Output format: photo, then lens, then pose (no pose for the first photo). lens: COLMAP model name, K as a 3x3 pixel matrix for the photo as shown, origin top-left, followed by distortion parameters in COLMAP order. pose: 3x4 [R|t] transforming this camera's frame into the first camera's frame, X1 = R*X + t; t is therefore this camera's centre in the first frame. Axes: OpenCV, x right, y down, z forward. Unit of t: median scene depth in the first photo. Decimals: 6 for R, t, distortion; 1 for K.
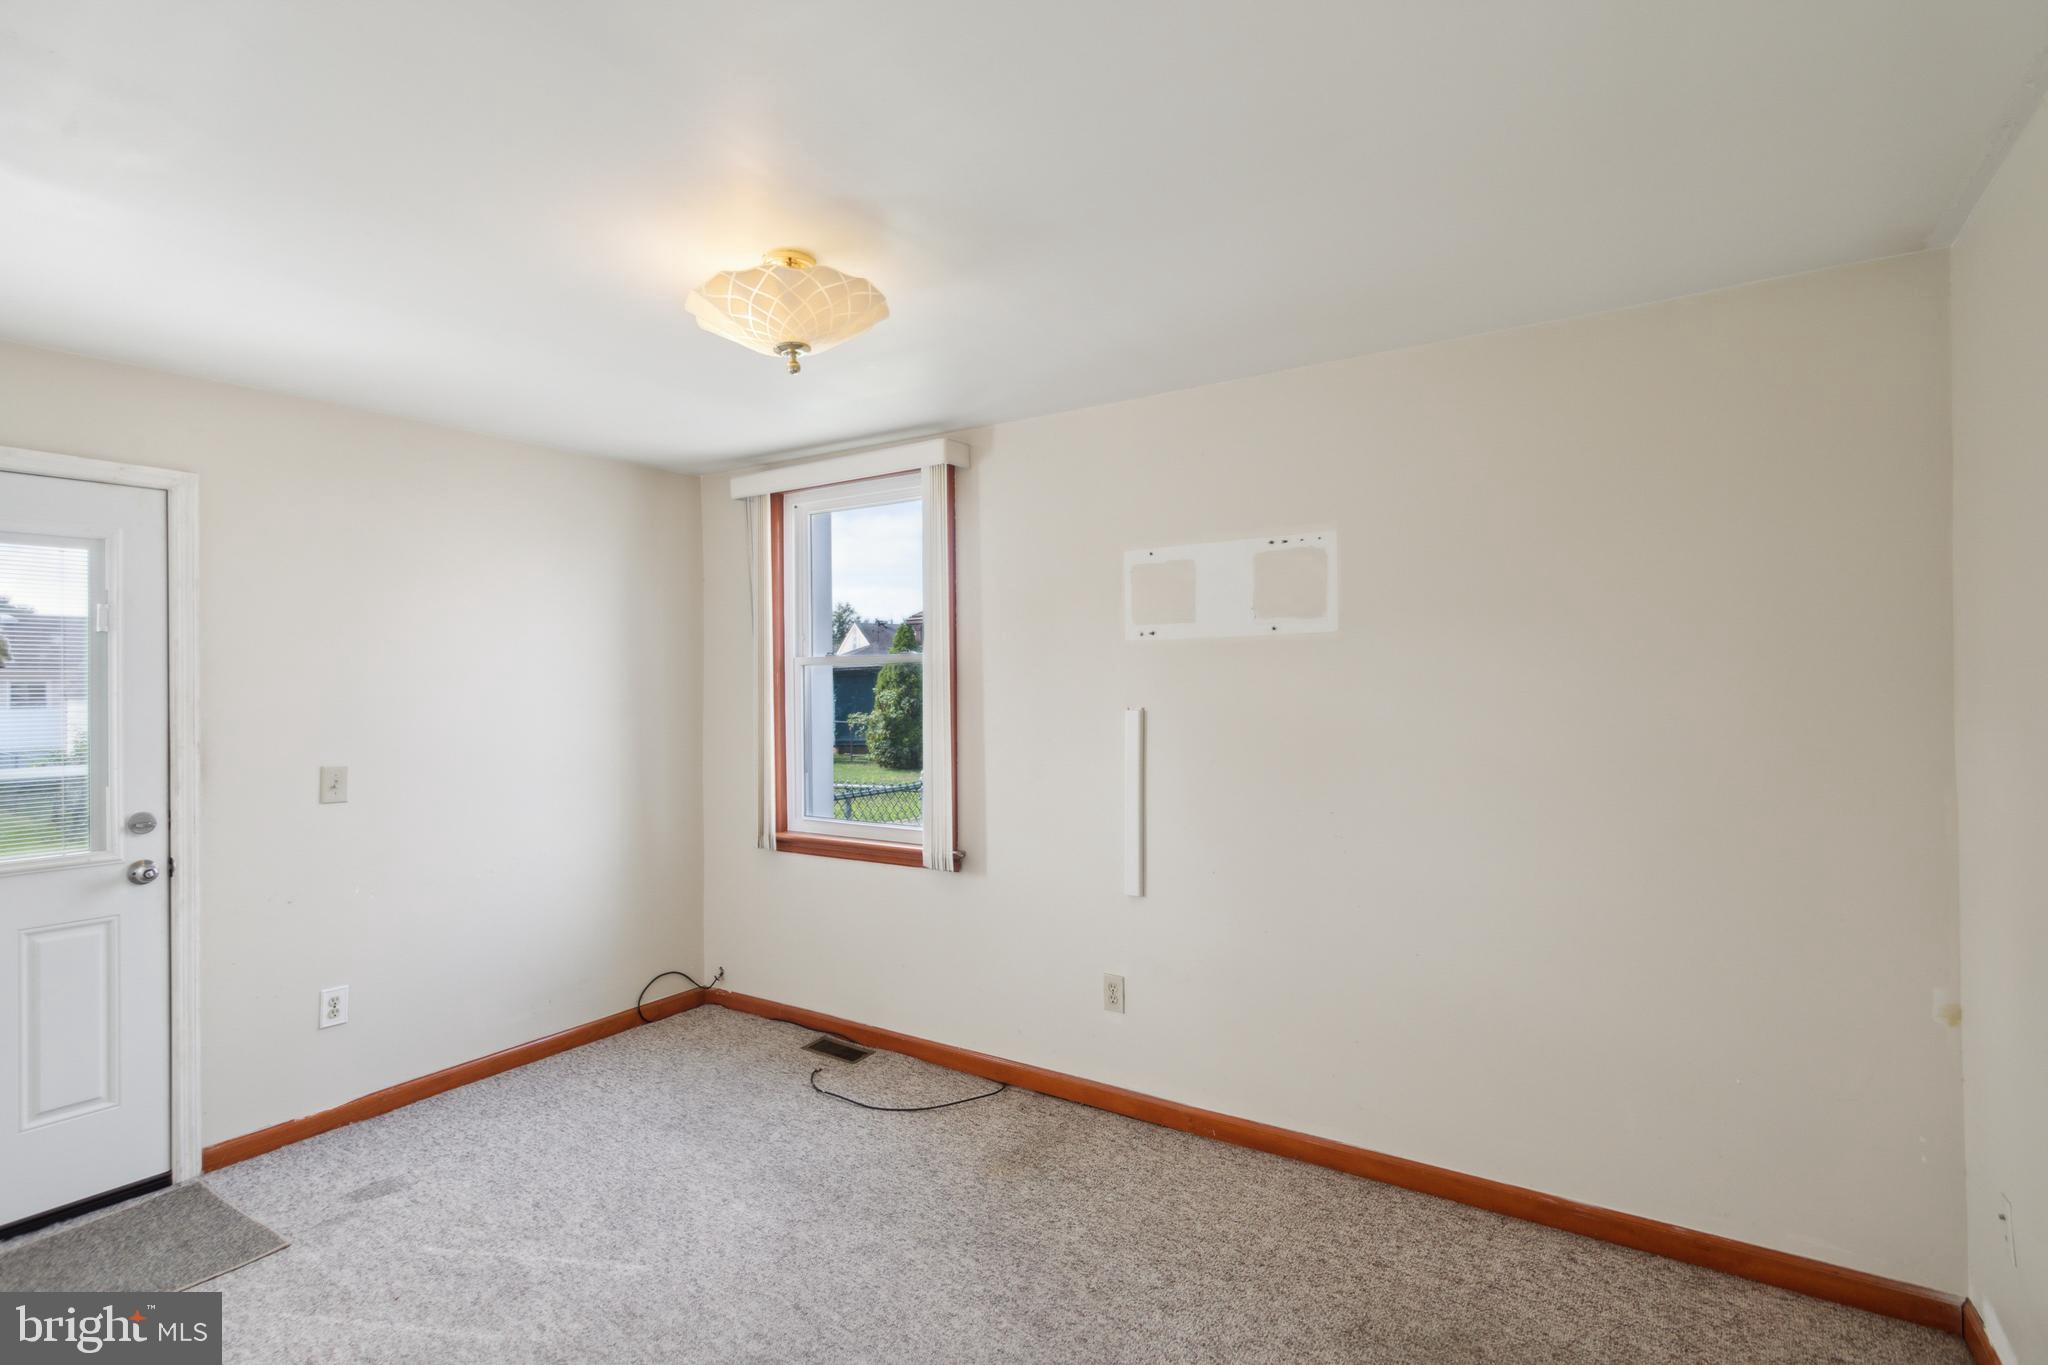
lens RADIAL K [[1008.8, 0, 1041.2], [0, 1008.8, 674.6], [0, 0, 1]] dist [0.024539, -0.009888]
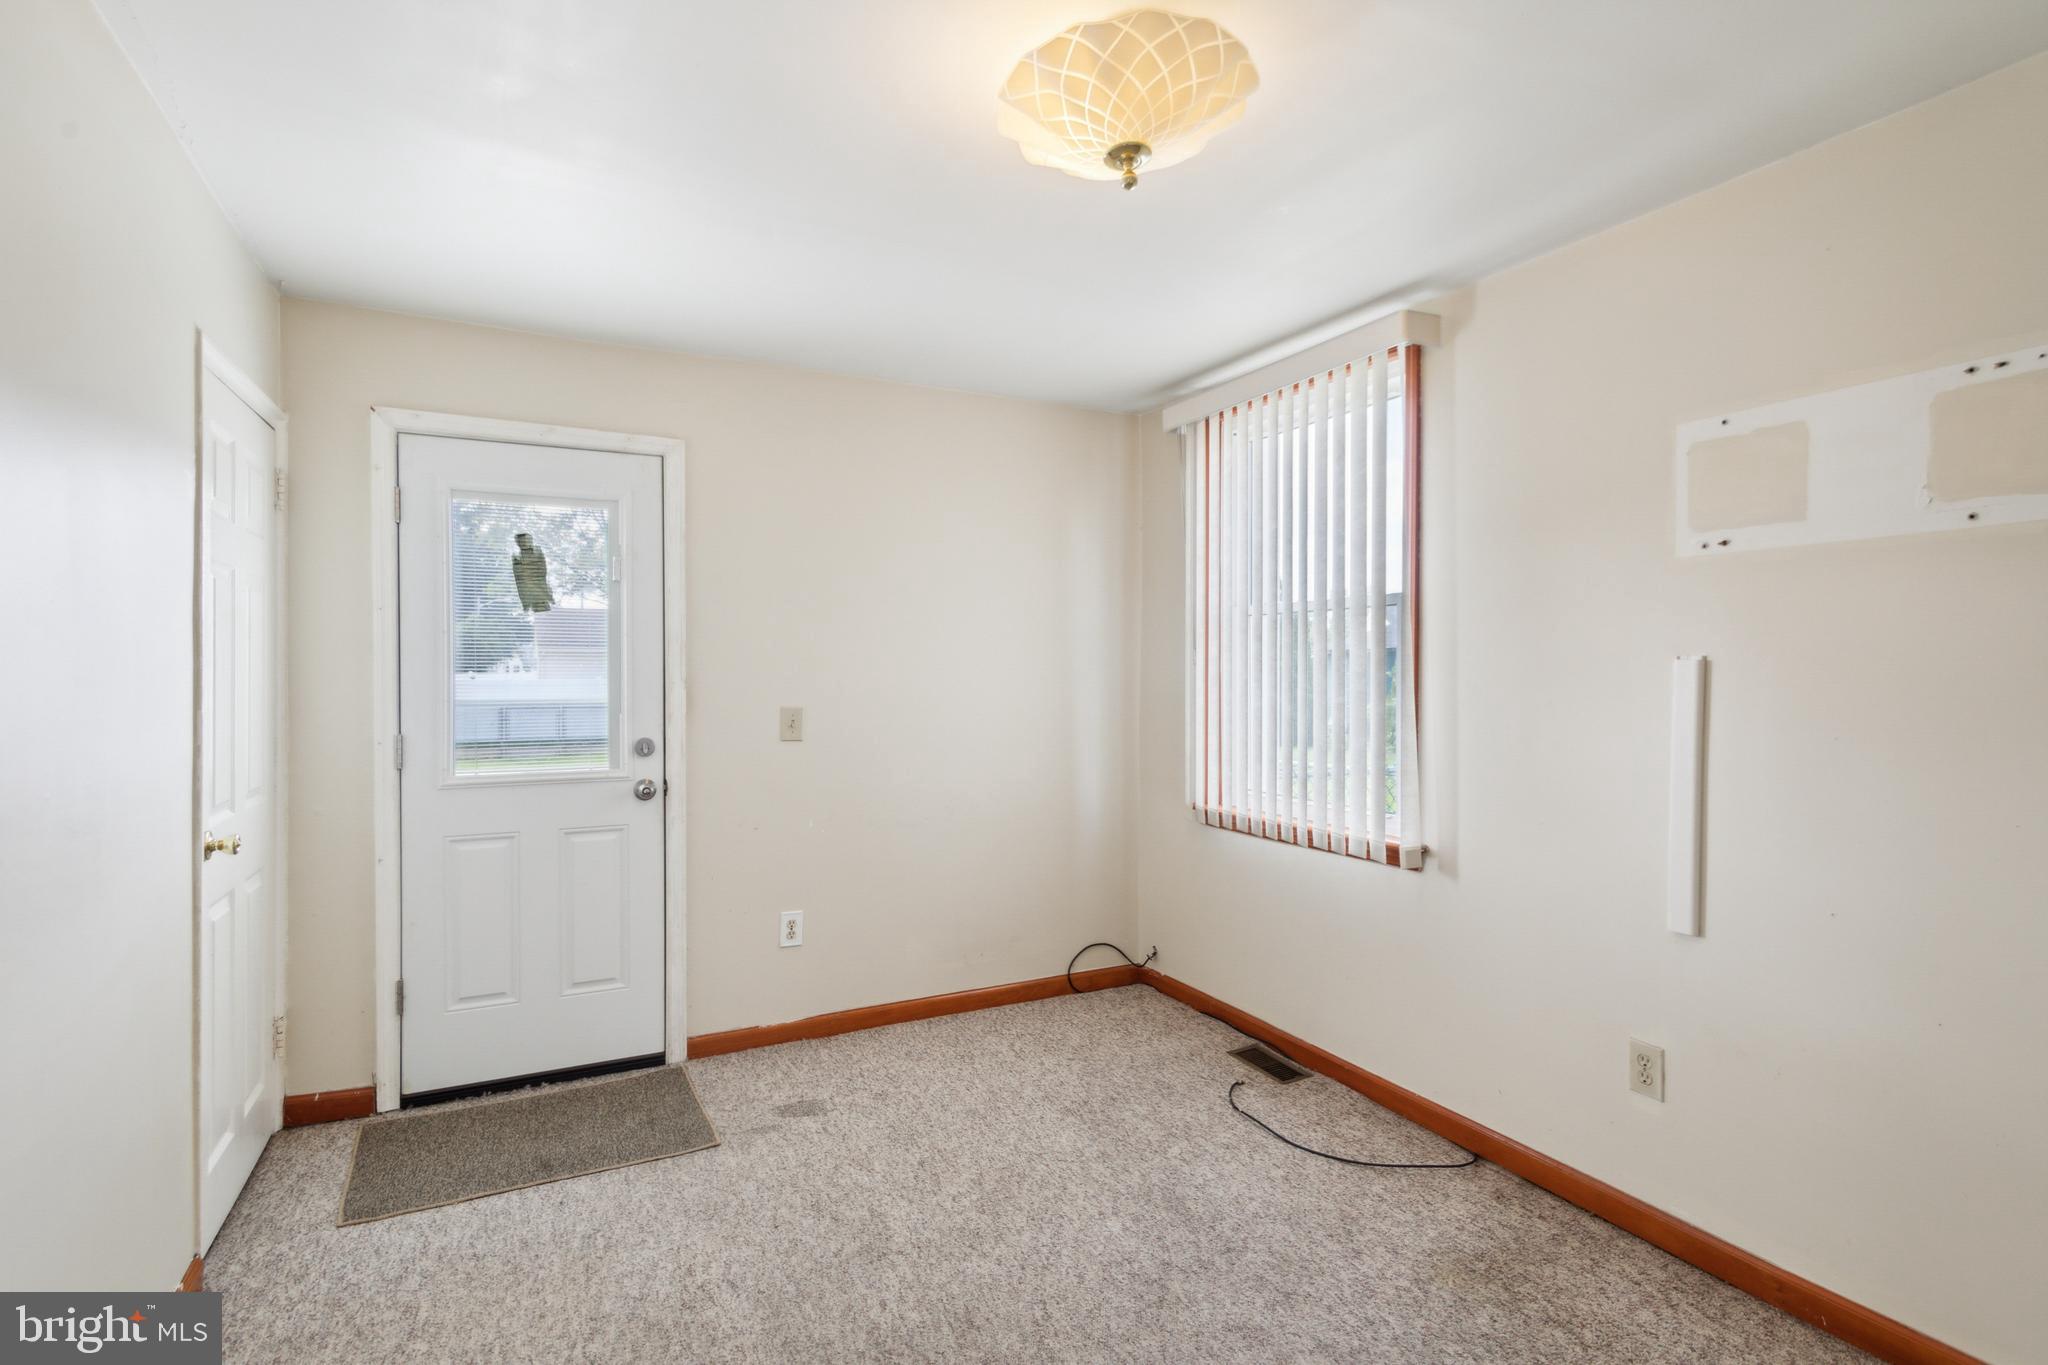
lens RADIAL K [[1008.8, 0, 1021.1], [0, 1008.8, 686.1], [0, 0, 1]] dist [0.024539, -0.009888]
pose [[0.863701, 0.016509, -0.503735, 0.055191], [-0.004840, 0.999689, 0.024465, 0.042671], [0.503982, -0.018693, 0.863512, 0.210845]]
